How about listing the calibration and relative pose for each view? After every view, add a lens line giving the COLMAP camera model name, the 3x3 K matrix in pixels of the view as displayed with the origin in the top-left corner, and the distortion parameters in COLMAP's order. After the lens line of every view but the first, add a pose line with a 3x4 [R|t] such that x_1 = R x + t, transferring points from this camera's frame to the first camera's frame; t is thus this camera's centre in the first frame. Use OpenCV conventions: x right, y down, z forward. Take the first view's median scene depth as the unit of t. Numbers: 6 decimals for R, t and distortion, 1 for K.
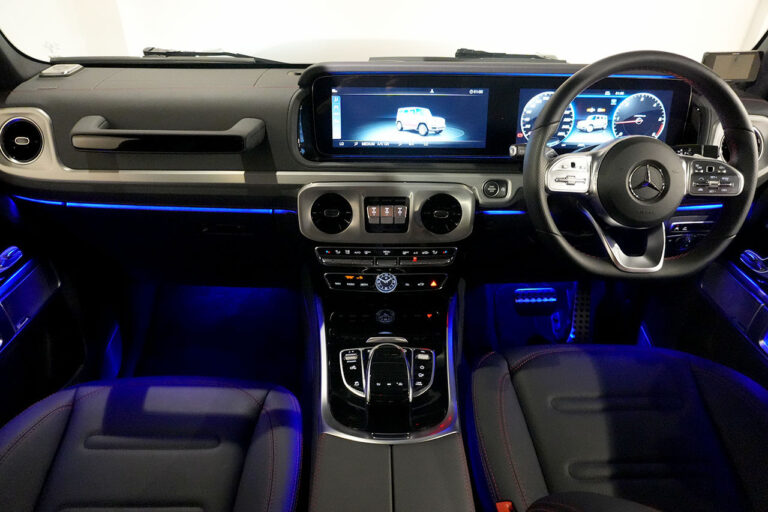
lens RADIAL K [[508.3, 0, 384.0], [0, 508.3, 256.0], [0, 0, 1]] dist [-0.010004, -0.001814]
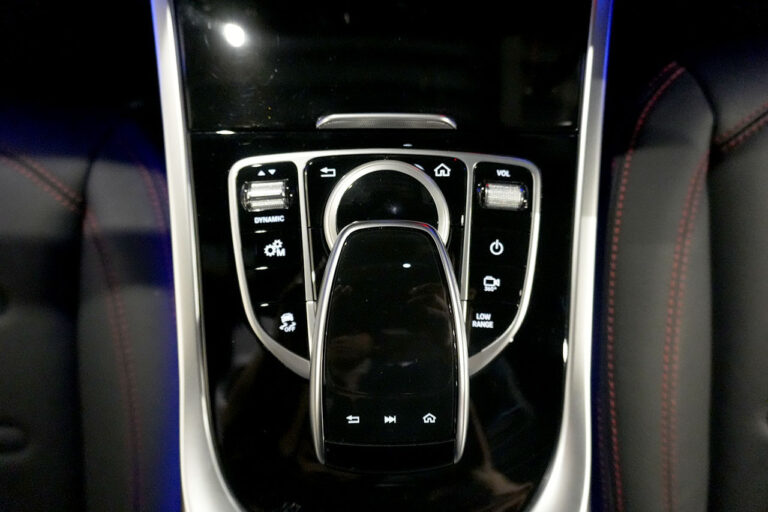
lens RADIAL K [[508.3, 0, 384.0], [0, 508.3, 256.0], [0, 0, 1]] dist [-0.010004, -0.001814]
pose [[0.999755, 0.014682, 0.016559, 0.000344], [-0.021953, 0.563395, 0.825896, -0.032796], [0.002796, -0.826057, 0.563580, 0.797119]]
